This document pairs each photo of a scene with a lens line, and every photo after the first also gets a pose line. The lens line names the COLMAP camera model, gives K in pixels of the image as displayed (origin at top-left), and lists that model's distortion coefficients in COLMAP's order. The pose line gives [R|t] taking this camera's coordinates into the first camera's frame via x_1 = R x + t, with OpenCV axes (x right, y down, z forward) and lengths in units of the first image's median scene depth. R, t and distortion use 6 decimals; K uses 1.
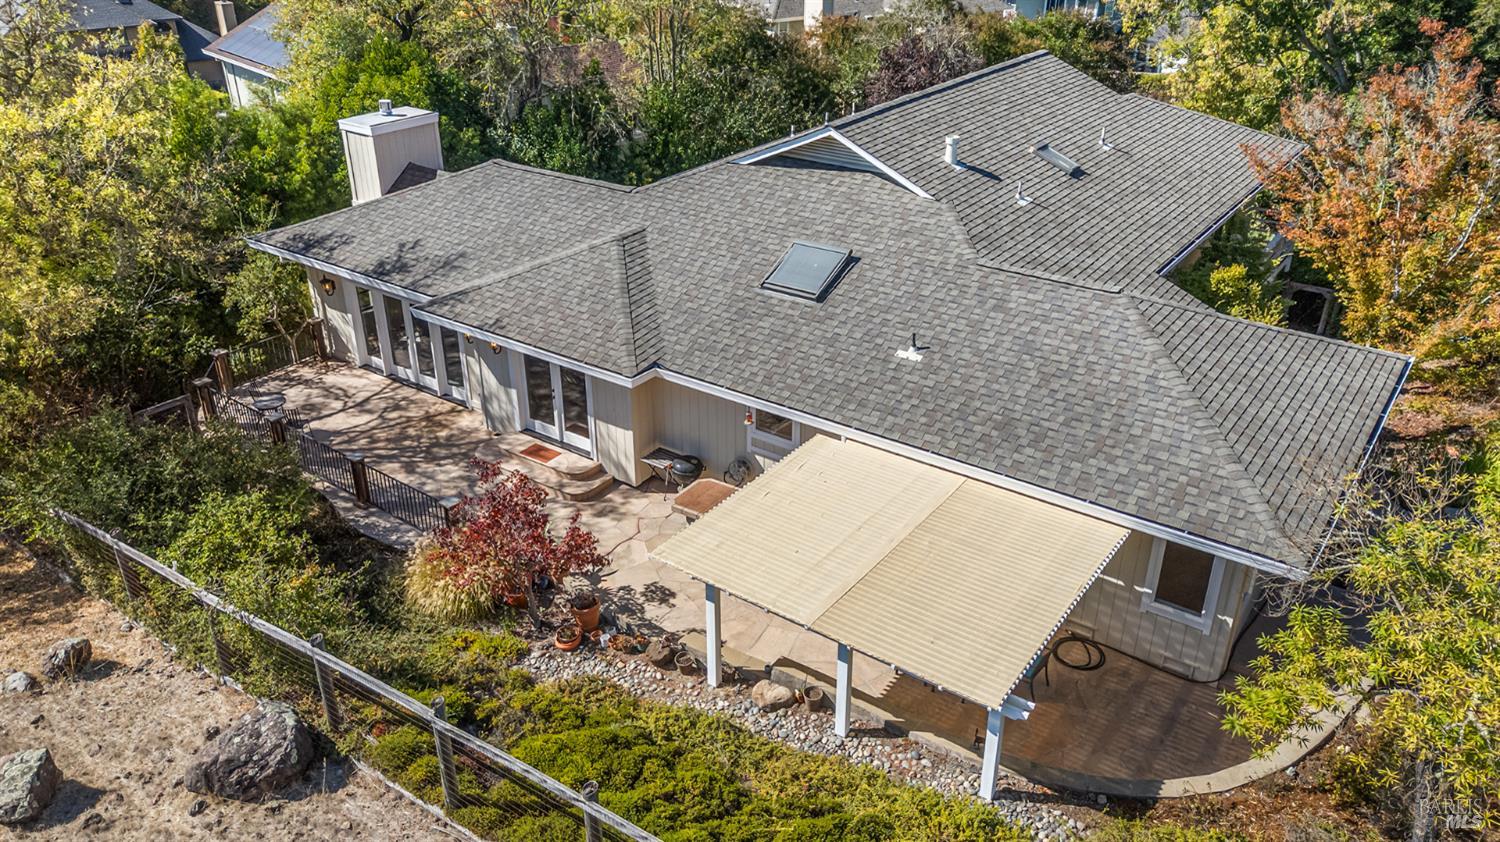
lens RADIAL K [[1095.1, 0, 746.8], [0, 1095.1, 413.1], [0, 0, 1]] dist [0.052385, -0.002944]
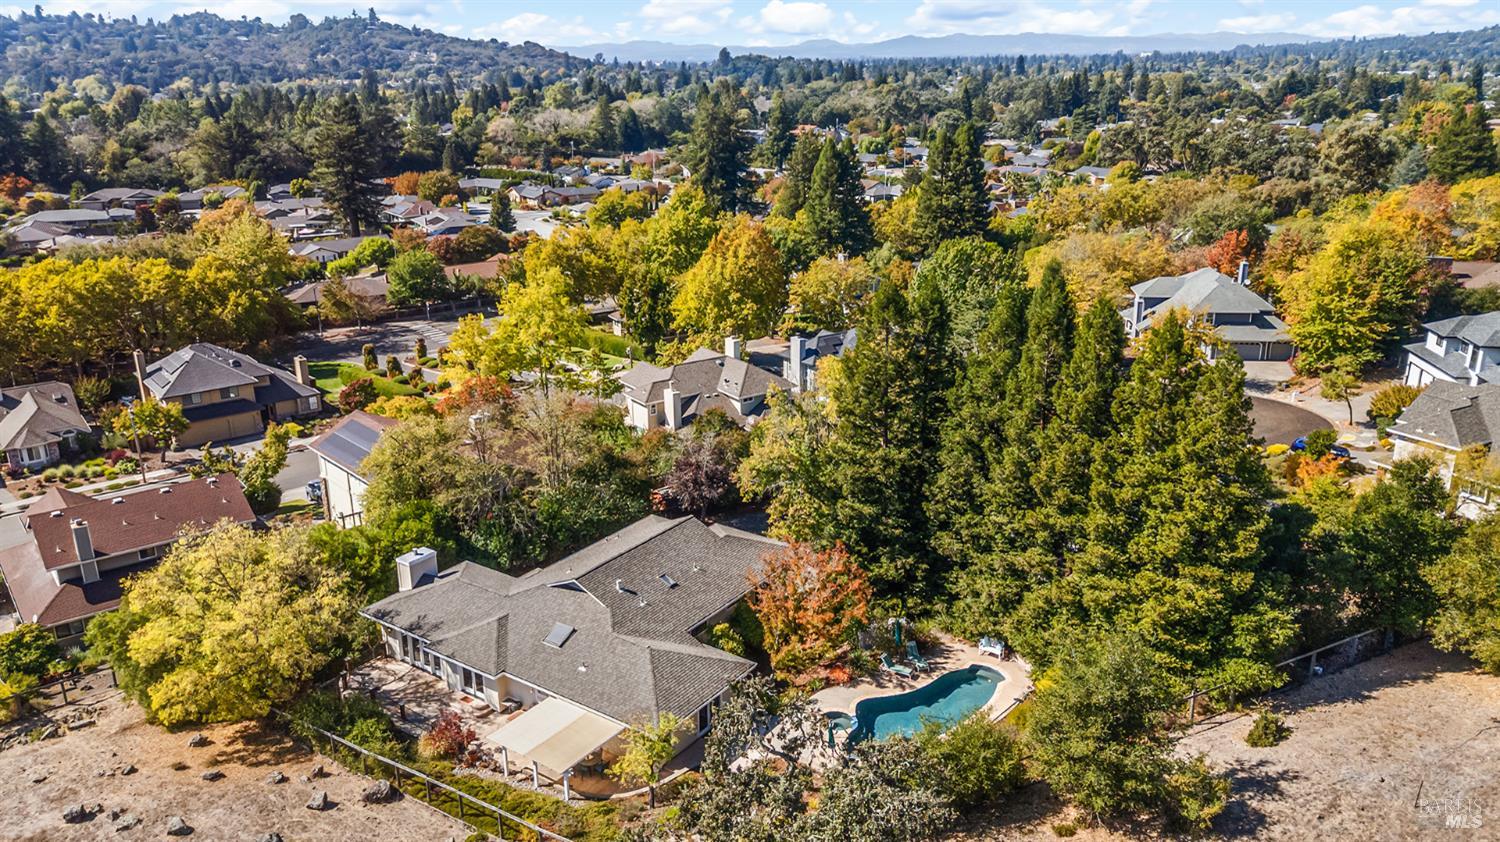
lens RADIAL K [[1095.1, 0, 746.8], [0, 1095.1, 413.1], [0, 0, 1]] dist [0.052385, -0.002944]
pose [[0.999944, -0.010447, 0.001631, 0.546567], [0.010573, 0.987446, -0.157604, -0.242480], [0.000036, 0.157613, 0.987501, -1.951908]]
